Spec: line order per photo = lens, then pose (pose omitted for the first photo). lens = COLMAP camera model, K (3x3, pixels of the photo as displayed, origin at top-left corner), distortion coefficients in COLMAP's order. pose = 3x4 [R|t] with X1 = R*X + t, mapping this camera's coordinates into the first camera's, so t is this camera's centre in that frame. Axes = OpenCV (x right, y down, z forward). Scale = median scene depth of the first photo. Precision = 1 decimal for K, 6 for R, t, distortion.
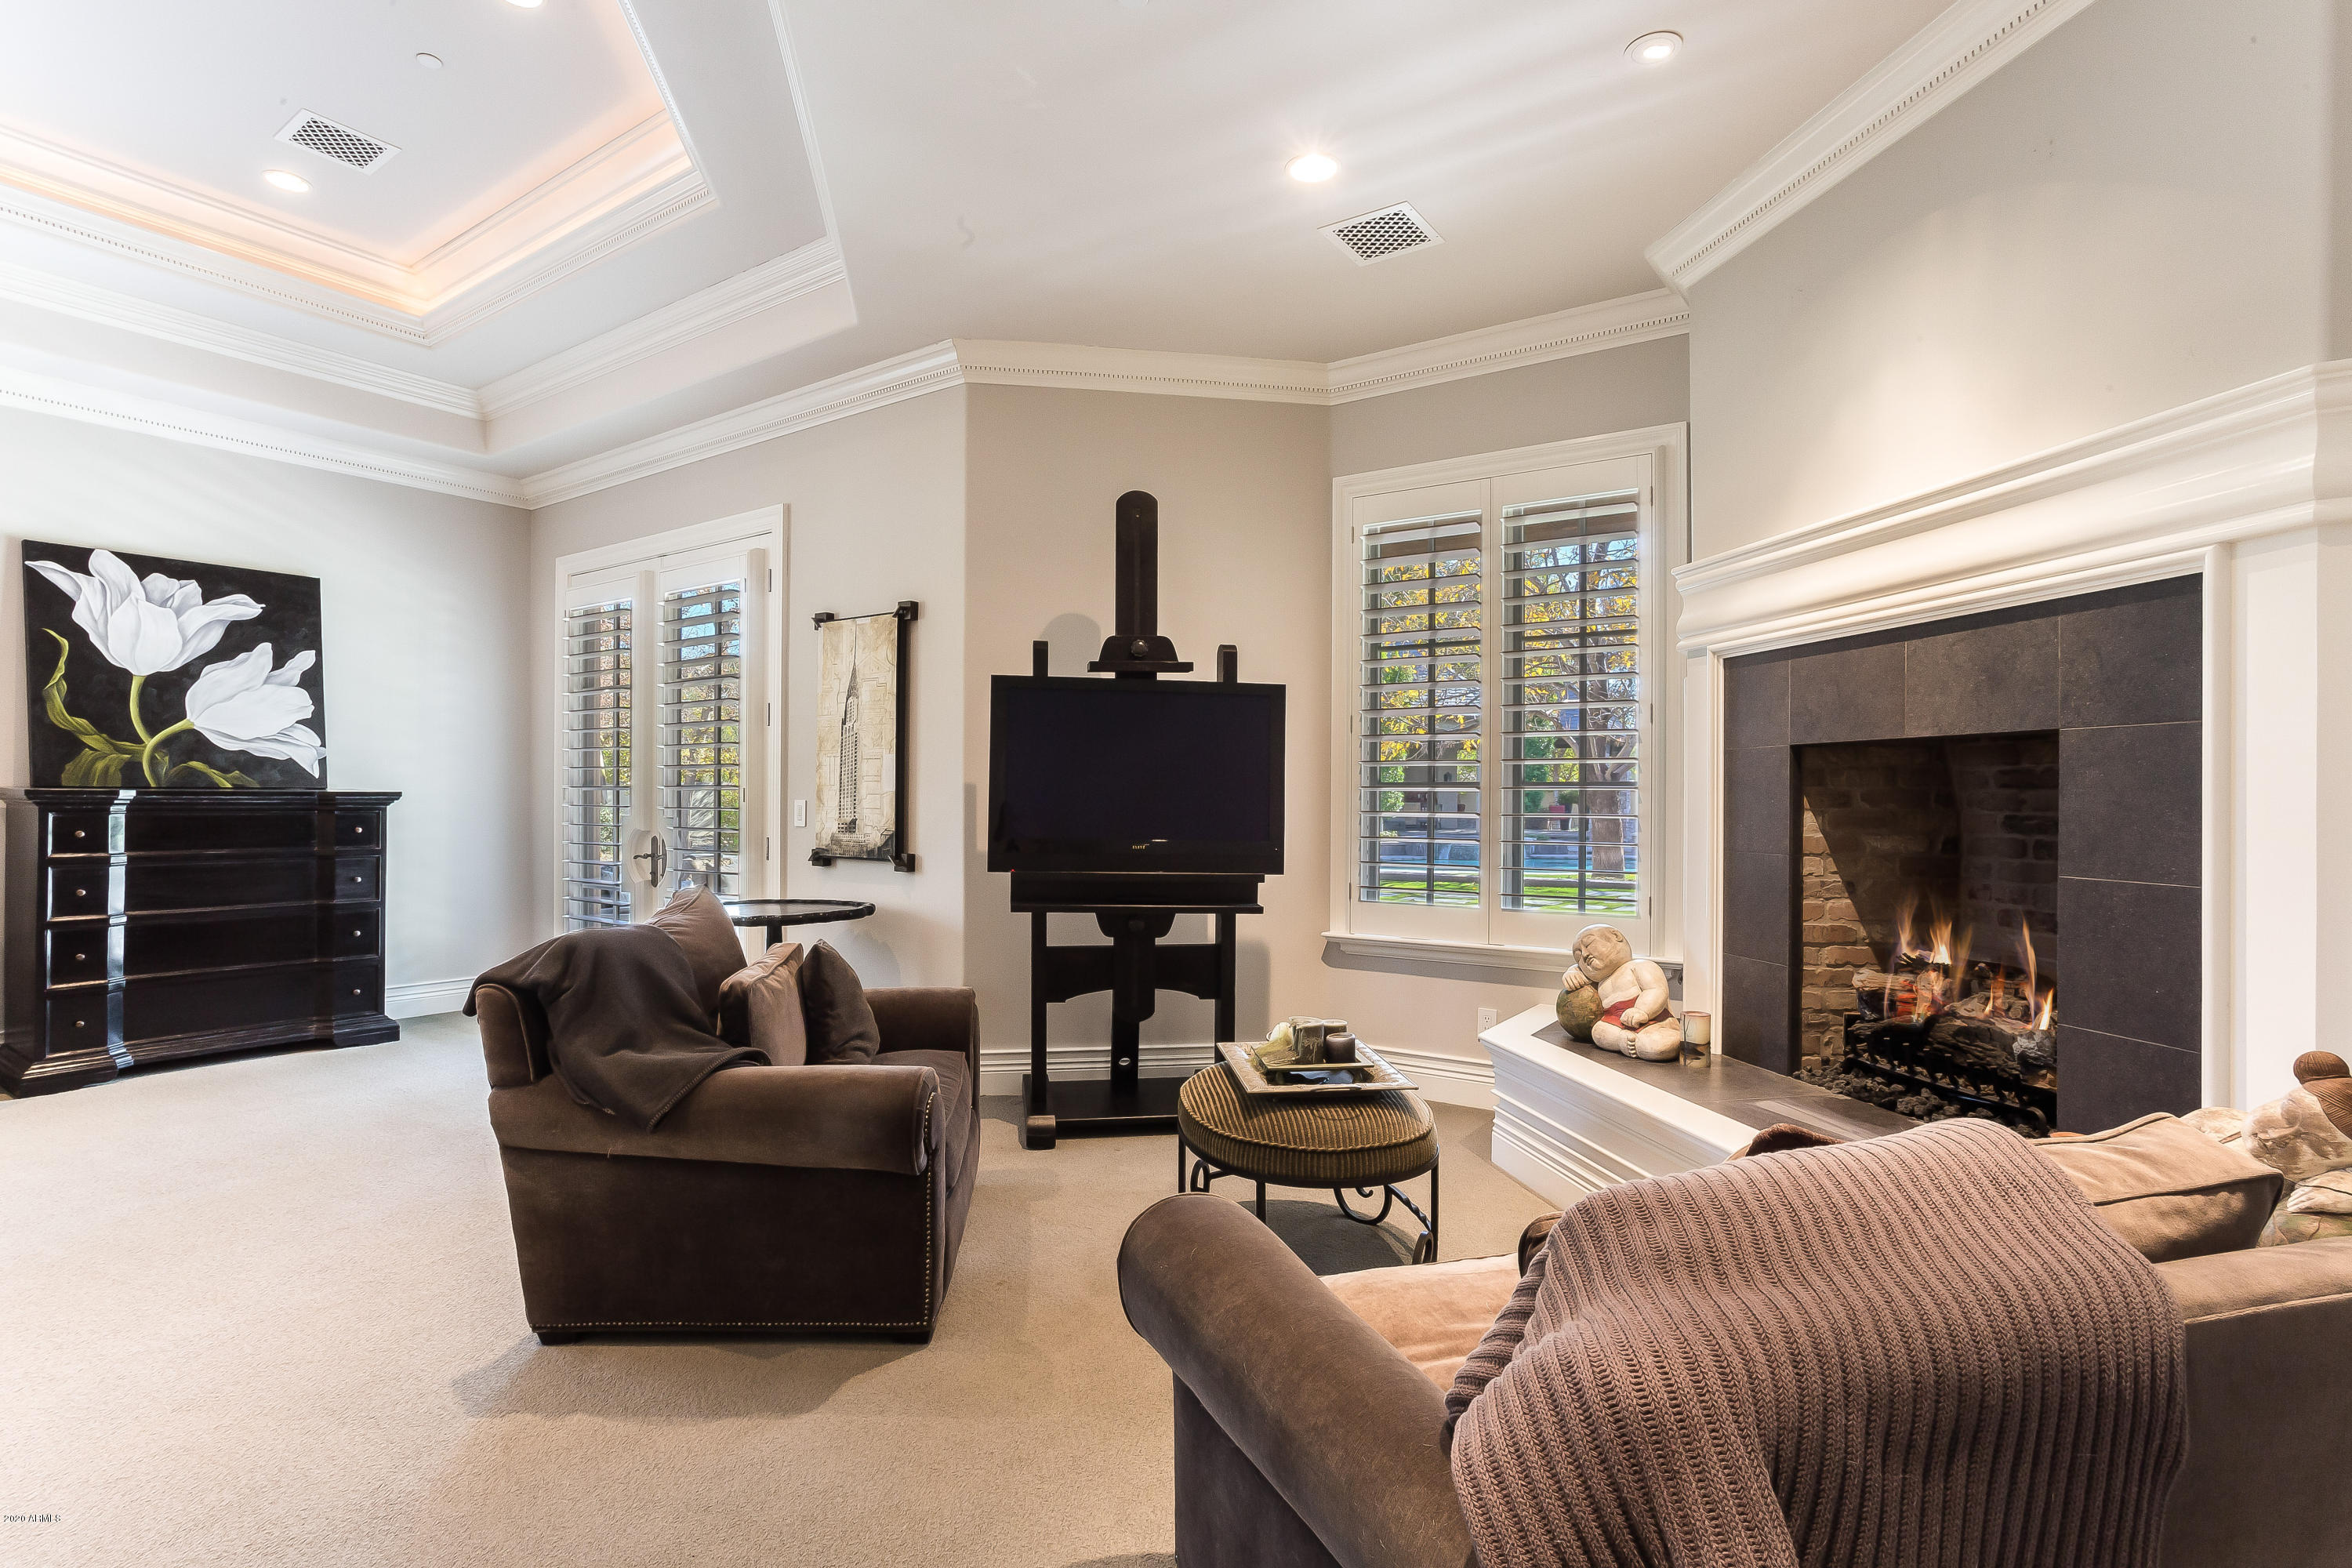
lens RADIAL K [[1145.6, 0, 1176.0], [0, 1145.6, 784.0], [0, 0, 1]] dist [0.001027, 0.000314]
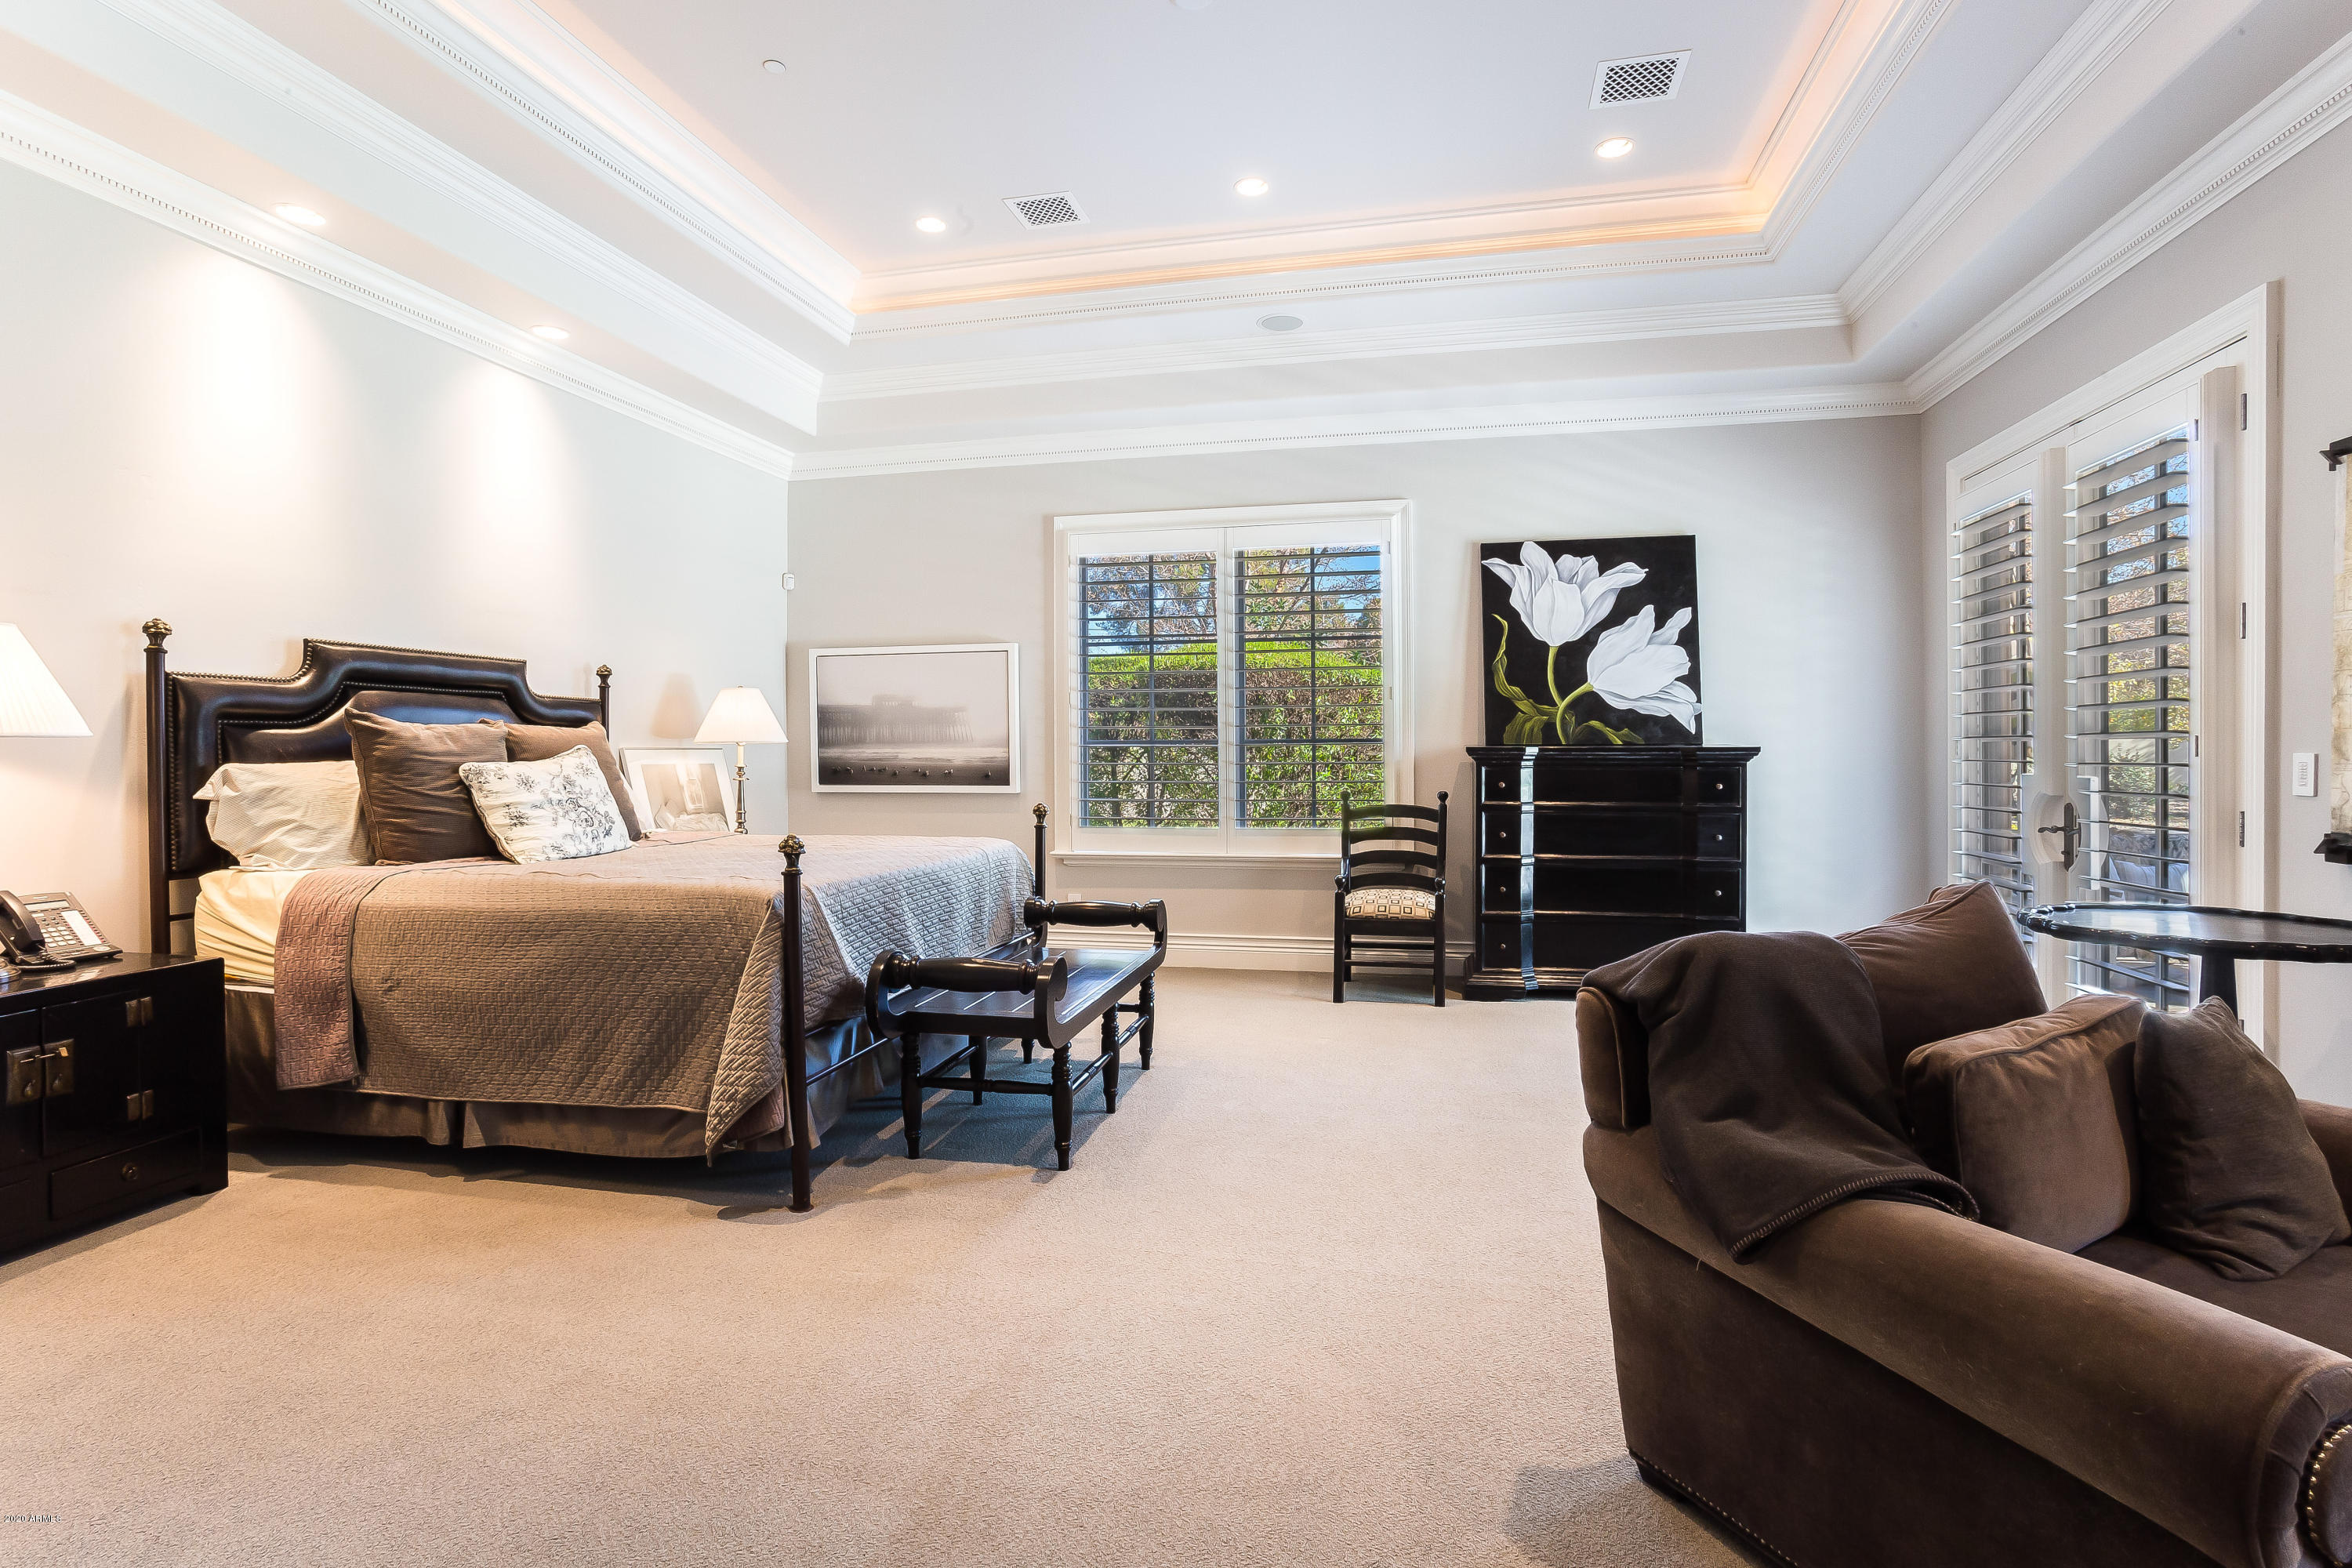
lens RADIAL K [[1170.4, 0, 1169.4], [0, 1170.4, 752.2], [0, 0, 1]] dist [-0.036830, 0.030199]
pose [[0.390883, -0.006059, -0.920421, 0.009228], [0.014801, 0.999890, -0.000296, 0.004767], [0.920322, -0.013508, 0.390929, 0.194292]]
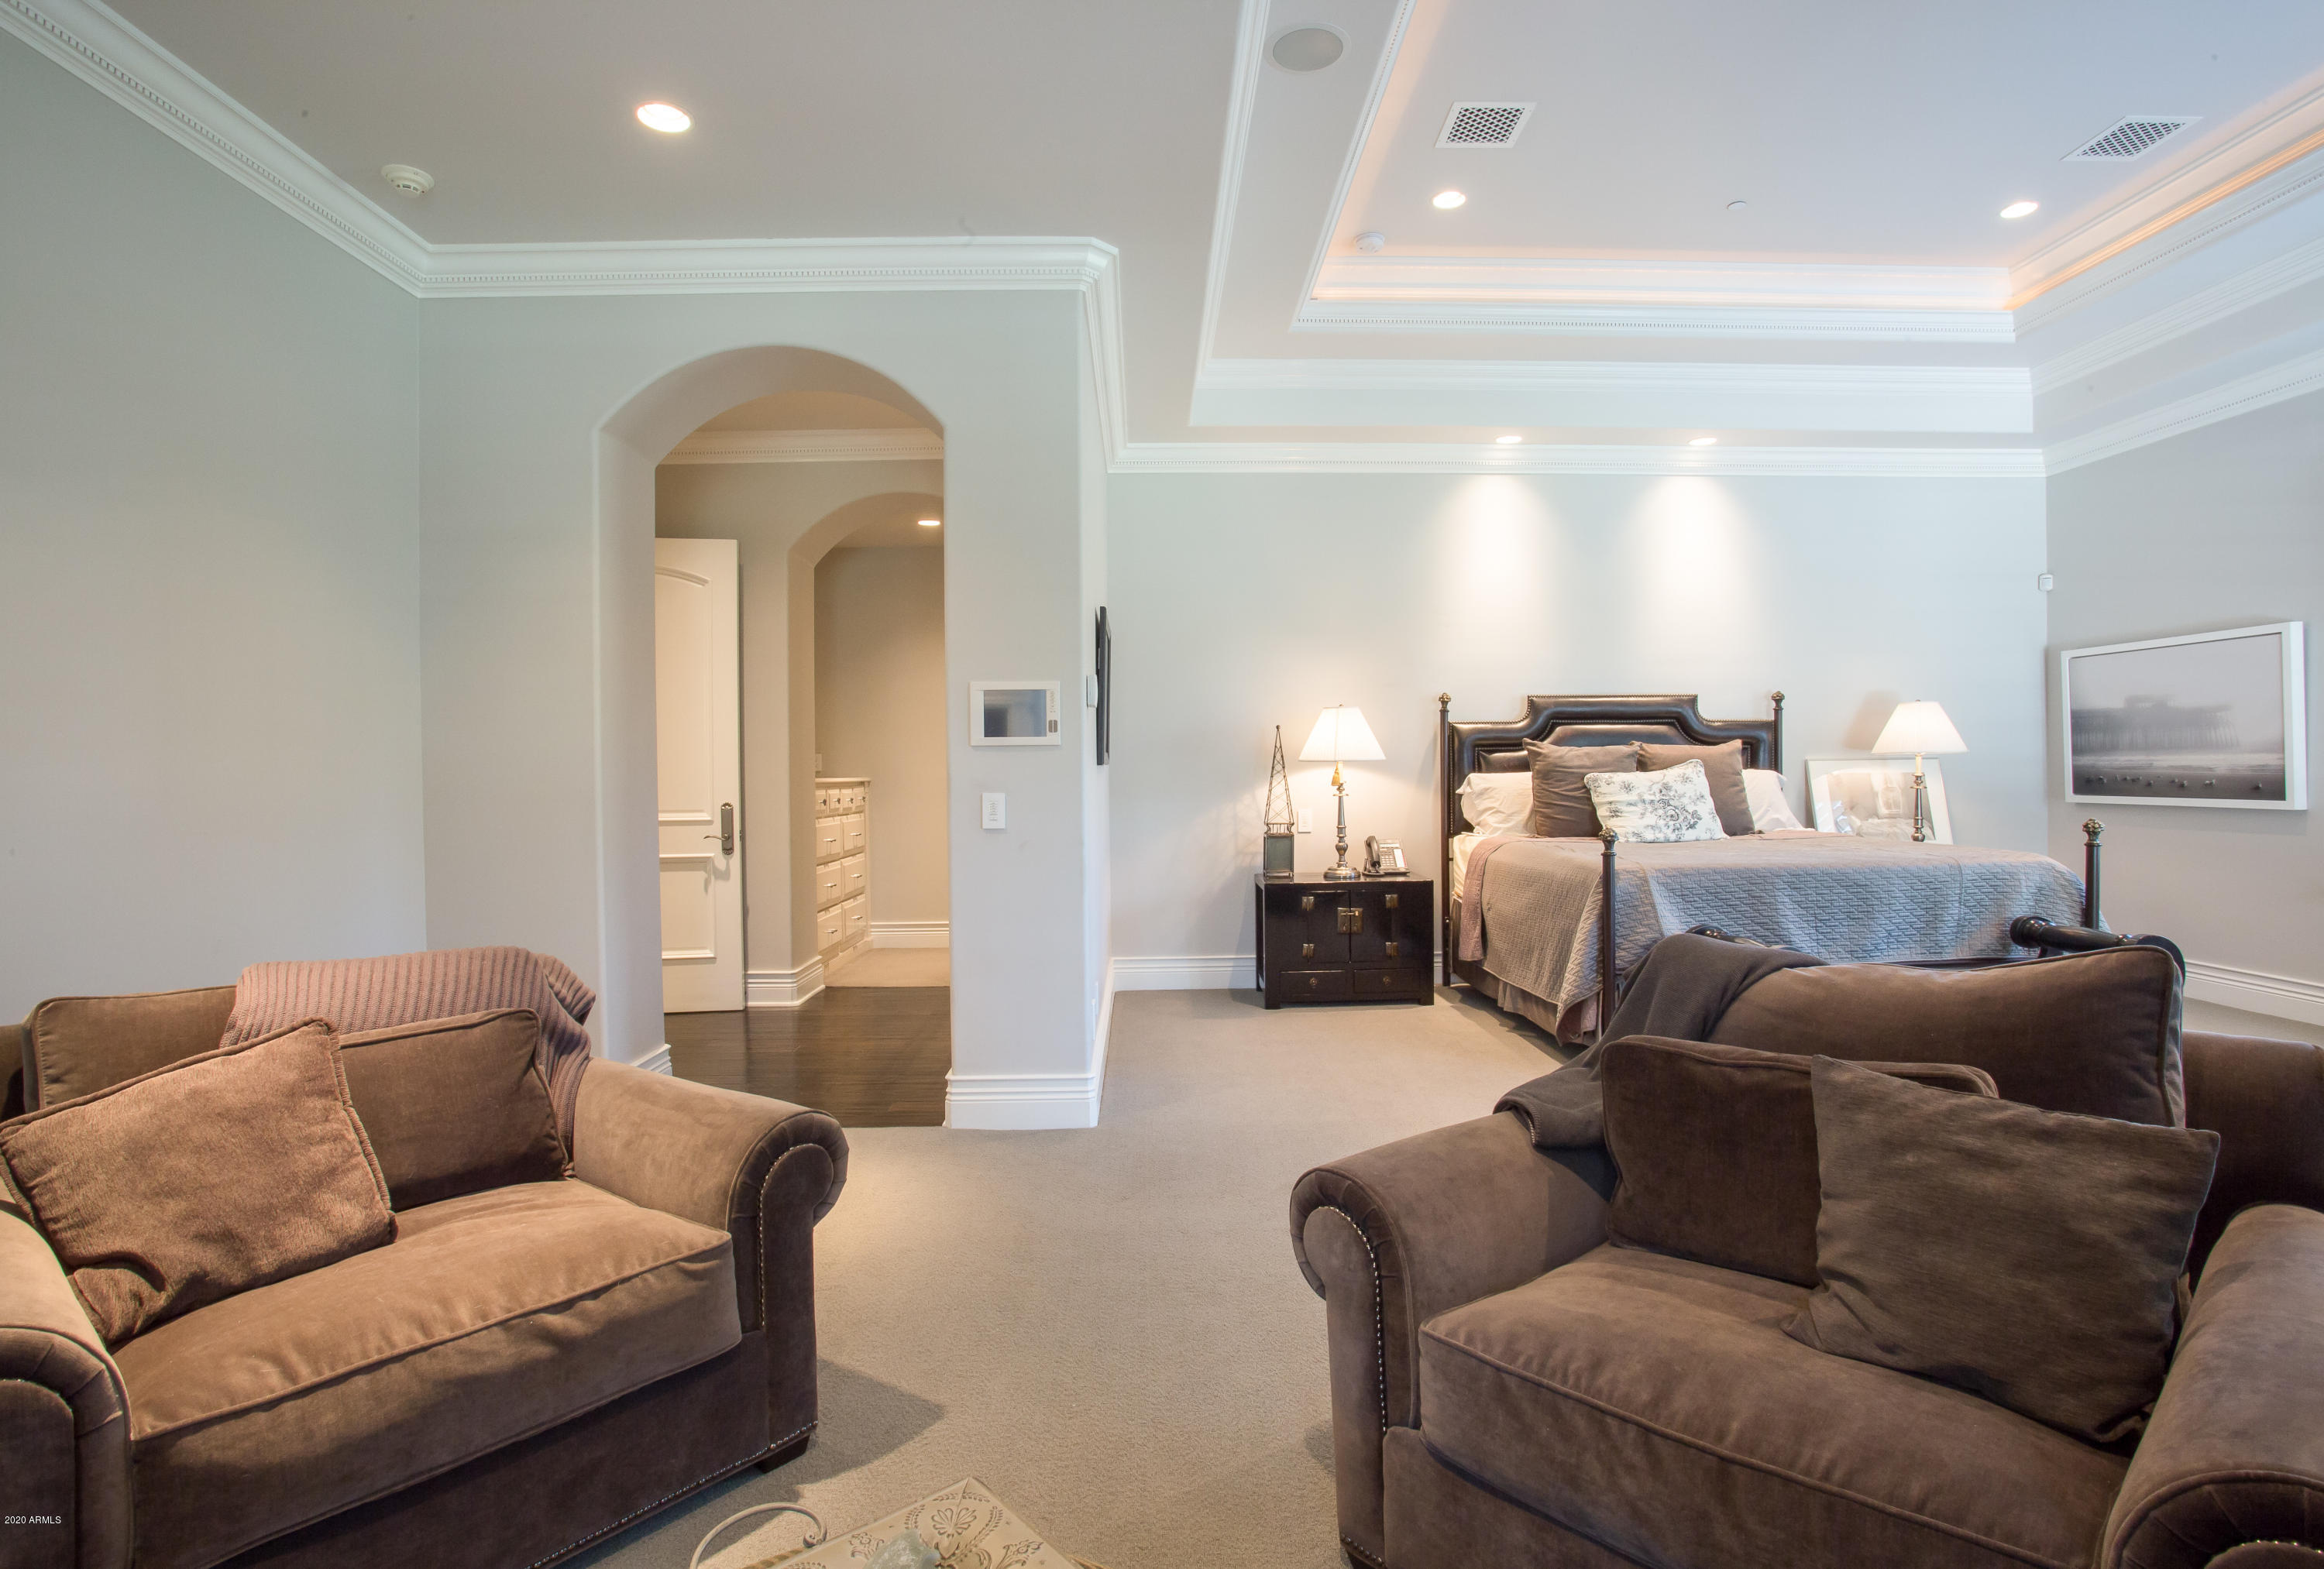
lens RADIAL K [[1068.7, 0, 1169.2], [0, 1068.7, 768.7], [0, 0, 1]] dist [-0.001671, -0.000059]
pose [[-0.763115, 0.004336, -0.646248, 0.091690], [0.015285, 0.999819, -0.011341, 0.005738], [0.646082, -0.018533, -0.763043, 0.527632]]
